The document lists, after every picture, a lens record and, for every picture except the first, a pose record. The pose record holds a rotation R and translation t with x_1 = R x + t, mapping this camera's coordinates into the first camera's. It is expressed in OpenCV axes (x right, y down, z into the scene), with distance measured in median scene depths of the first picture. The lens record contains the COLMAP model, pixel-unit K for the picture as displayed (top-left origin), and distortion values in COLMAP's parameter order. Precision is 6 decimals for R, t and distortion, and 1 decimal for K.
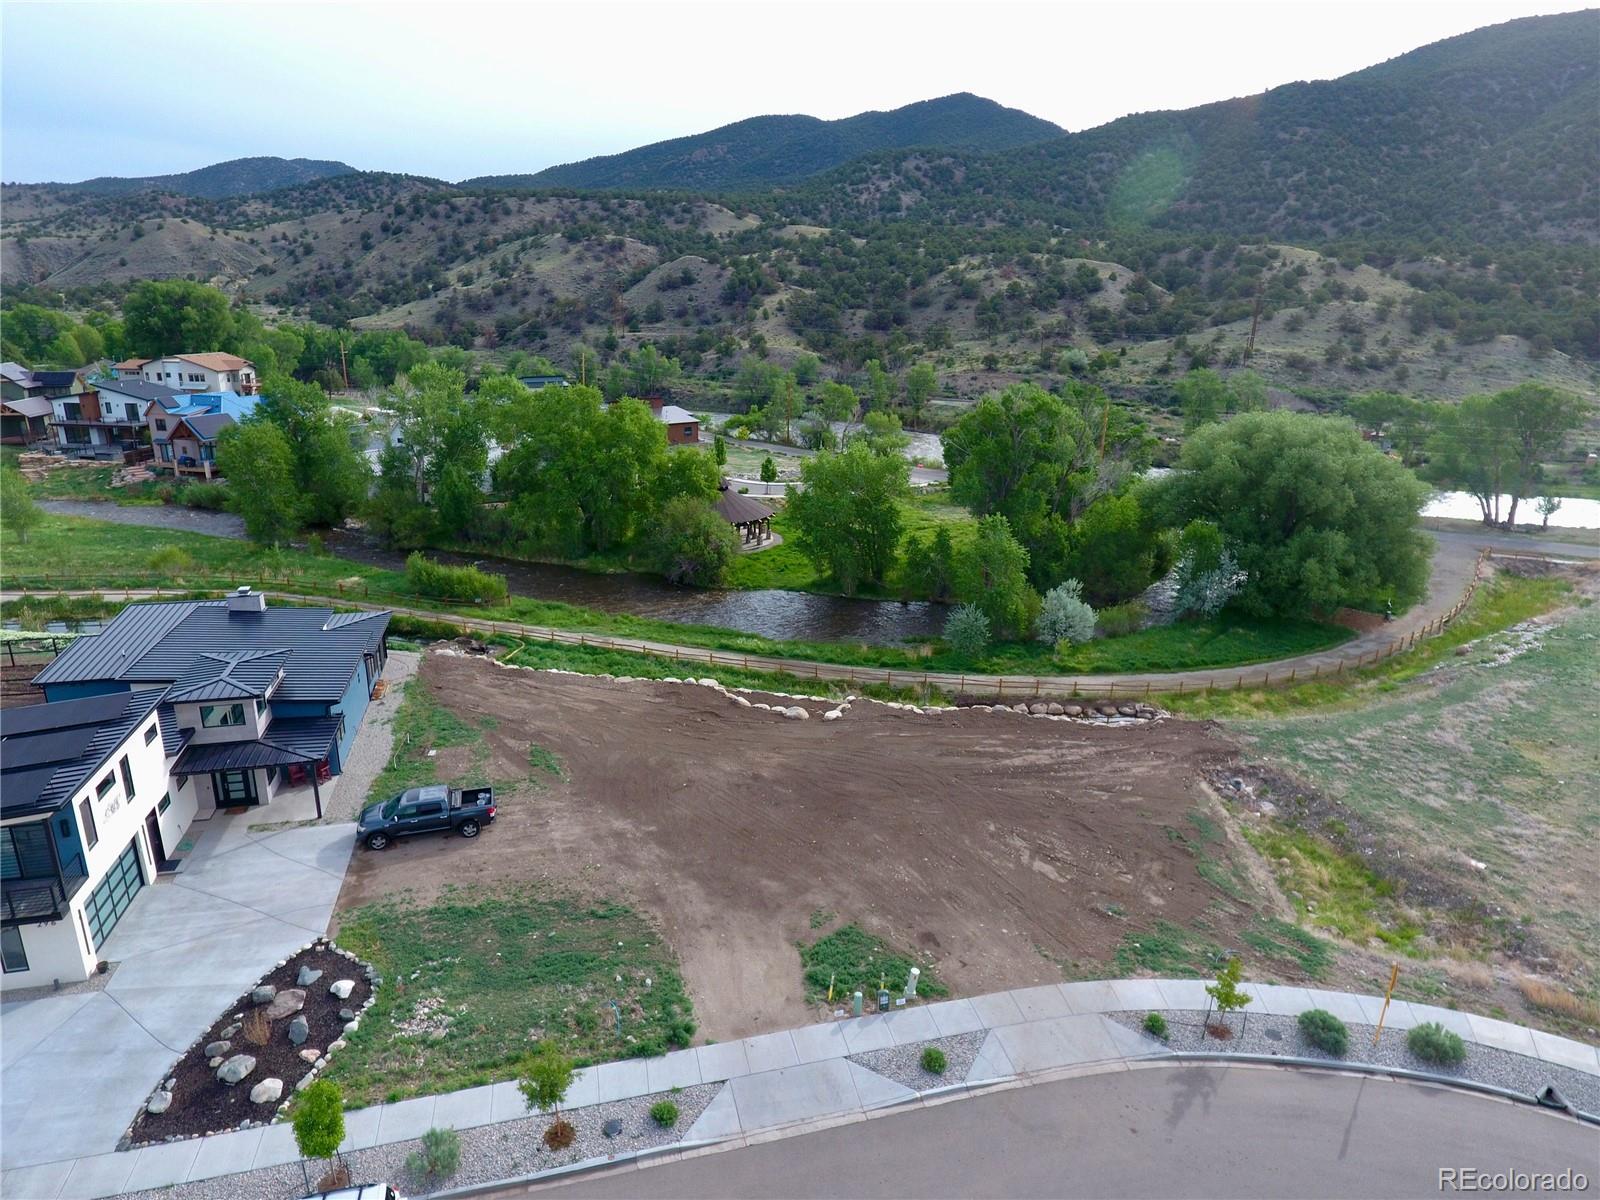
lens RADIAL K [[937.8, 0, 793.5], [0, 937.8, 591.3], [0, 0, 1]] dist [0.010218, -0.018487]
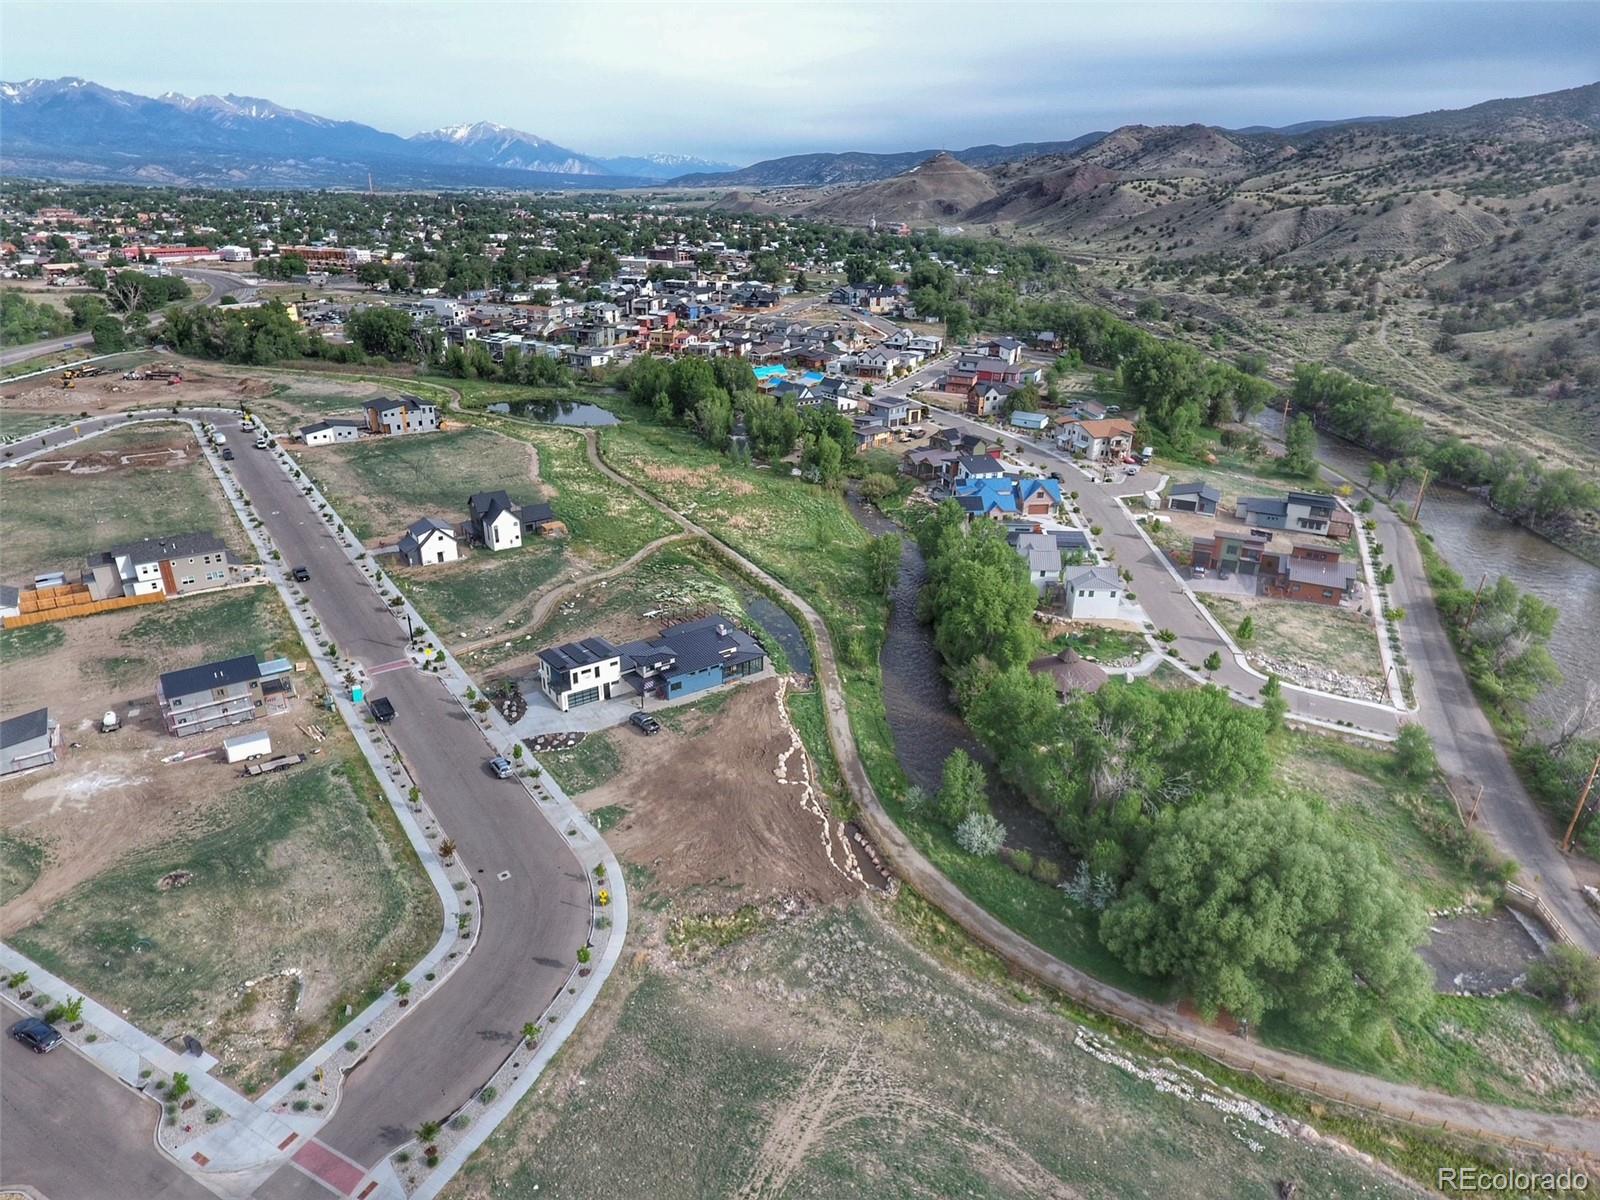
lens RADIAL K [[936.8, 0, 792.0], [0, 936.8, 599.7], [0, 0, 1]] dist [-0.001264, -0.001749]
pose [[0.353829, 0.357997, -0.864085, 1.259866], [-0.276203, 0.922641, 0.269156, -0.601995], [0.893597, 0.143428, 0.425338, 0.023544]]
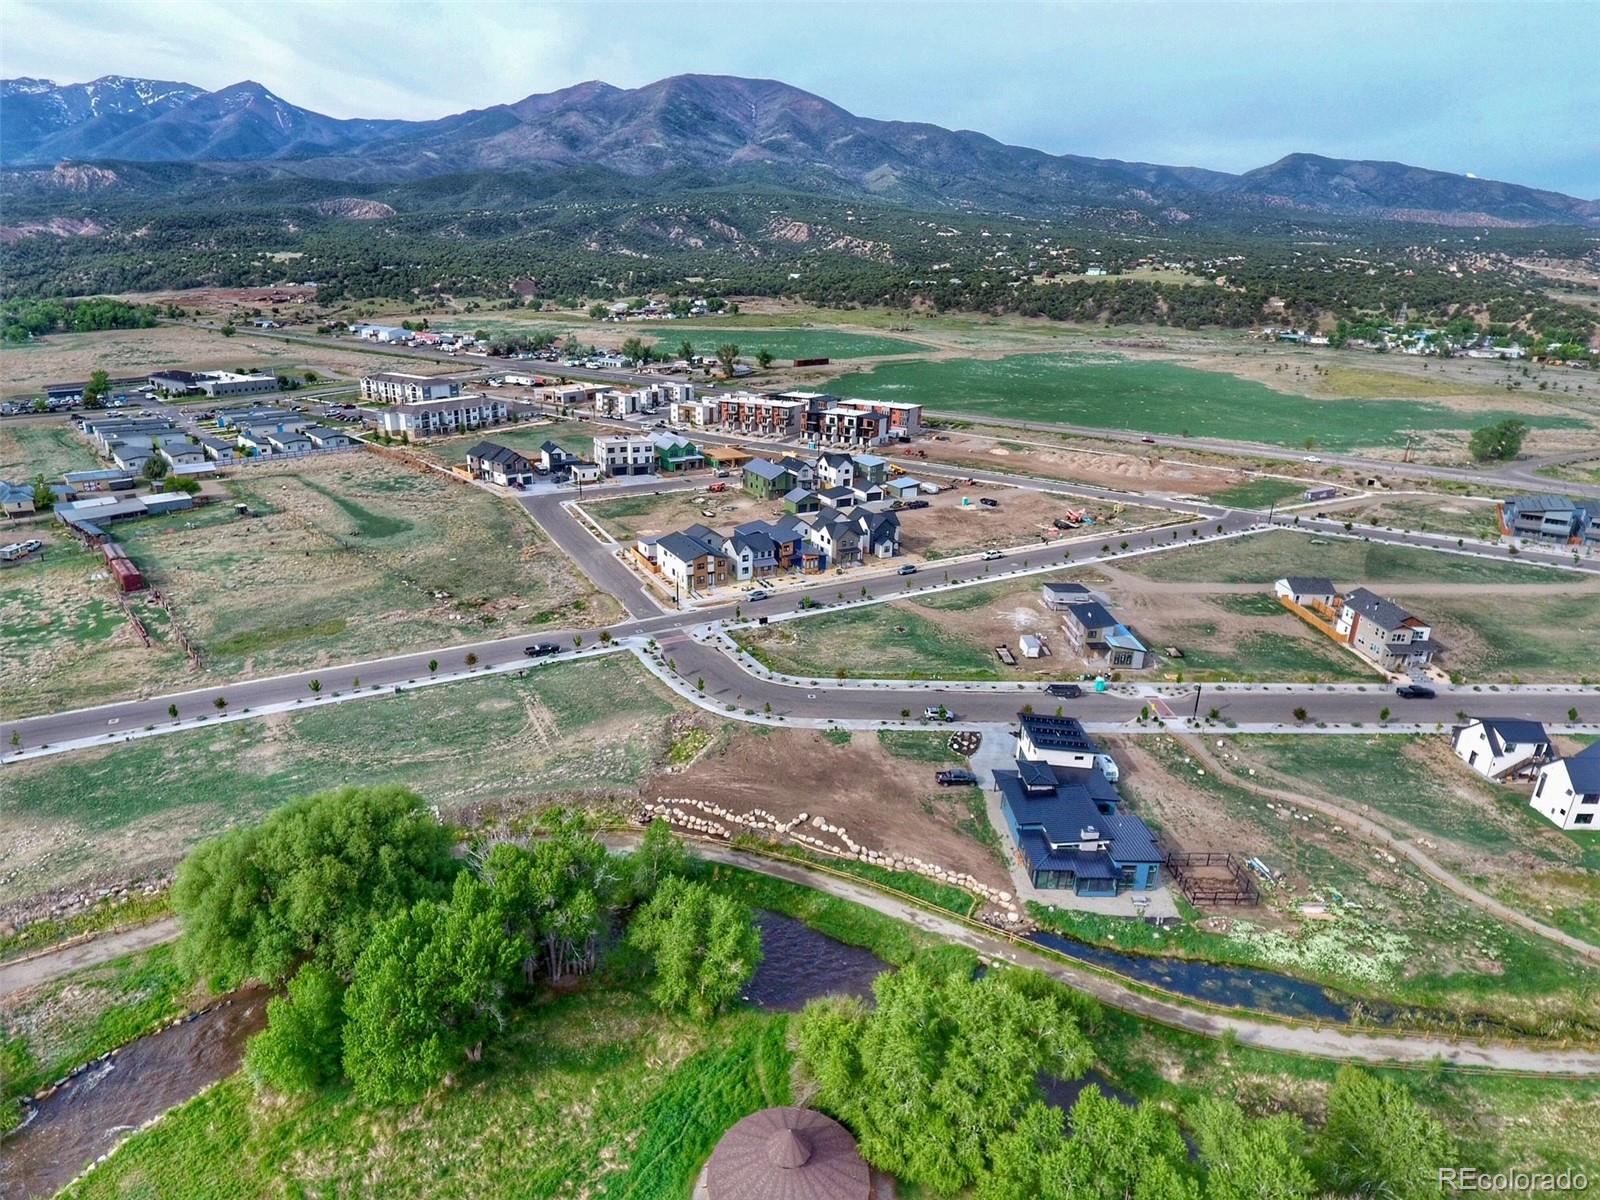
lens RADIAL K [[936.8, 0, 789.5], [0, 936.8, 601.3], [0, 0, 1]] dist [-0.001264, -0.001749]
pose [[-0.968799, -0.125485, 0.213733, -0.236645], [0.025771, 0.806682, 0.590424, -1.118609], [-0.246504, 0.577511, -0.778279, 1.722835]]
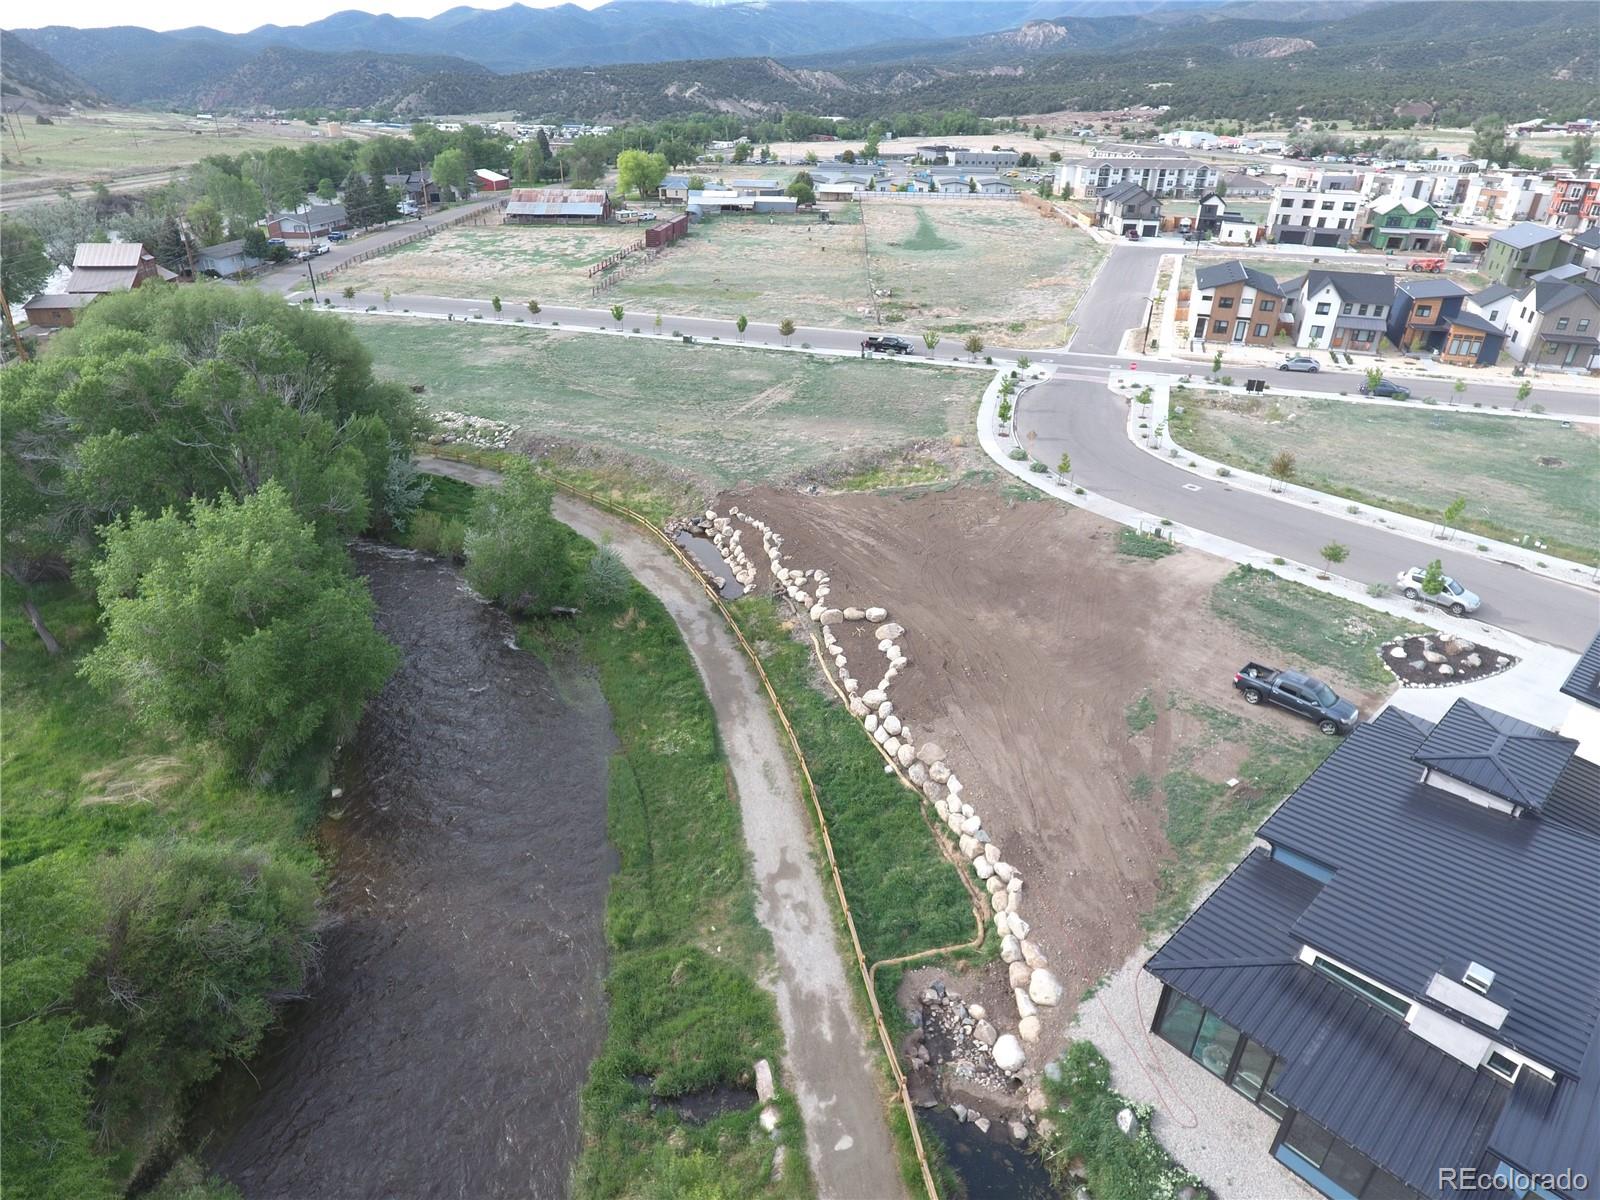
lens RADIAL K [[936.8, 0, 791.6], [0, 936.8, 596.6], [0, 0, 1]] dist [-0.001264, -0.001749]
pose [[-0.461046, -0.438070, 0.771707, -0.503190], [0.225331, 0.783350, 0.579300, -0.358390], [-0.858290, 0.440974, -0.262449, 0.953669]]
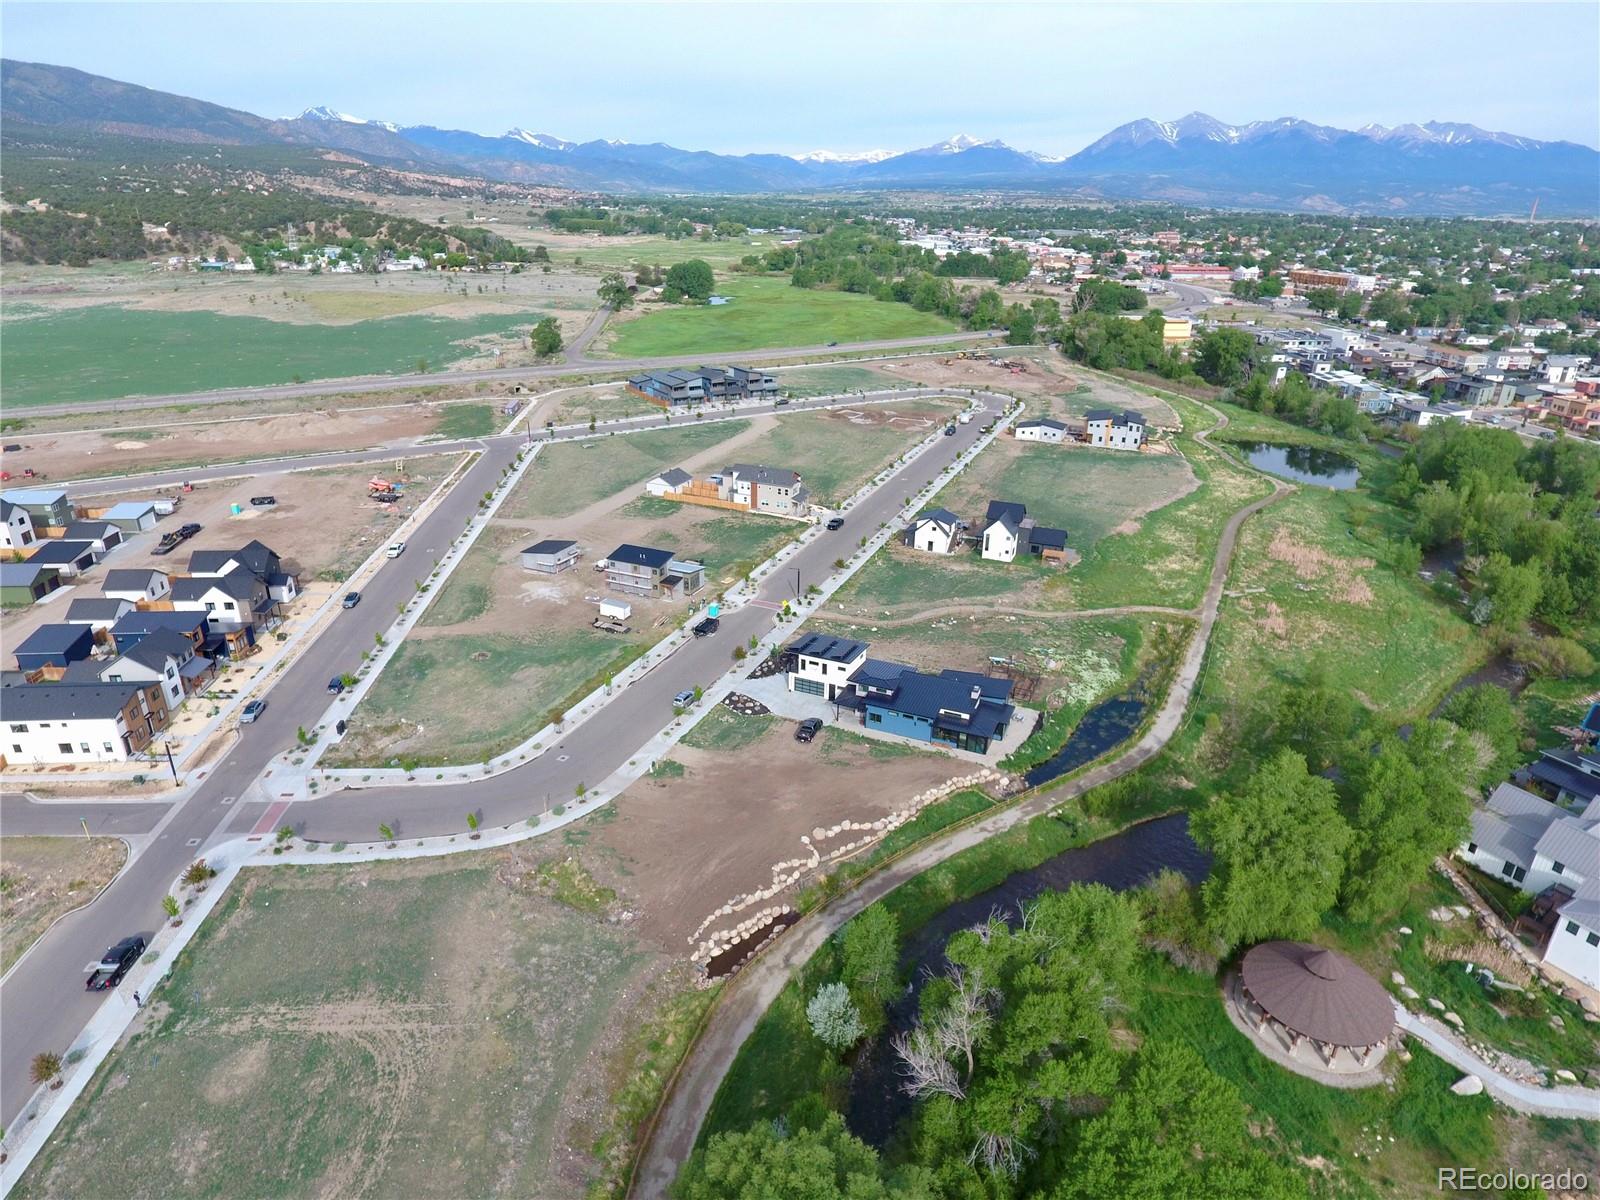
lens RADIAL K [[936.8, 0, 794.6], [0, 936.8, 603.7], [0, 0, 1]] dist [-0.001264, -0.001749]
pose [[-0.625430, 0.280117, -0.728266, 0.949753], [-0.244521, 0.815965, 0.523842, -0.912213], [0.740977, 0.505703, -0.441834, 1.131936]]
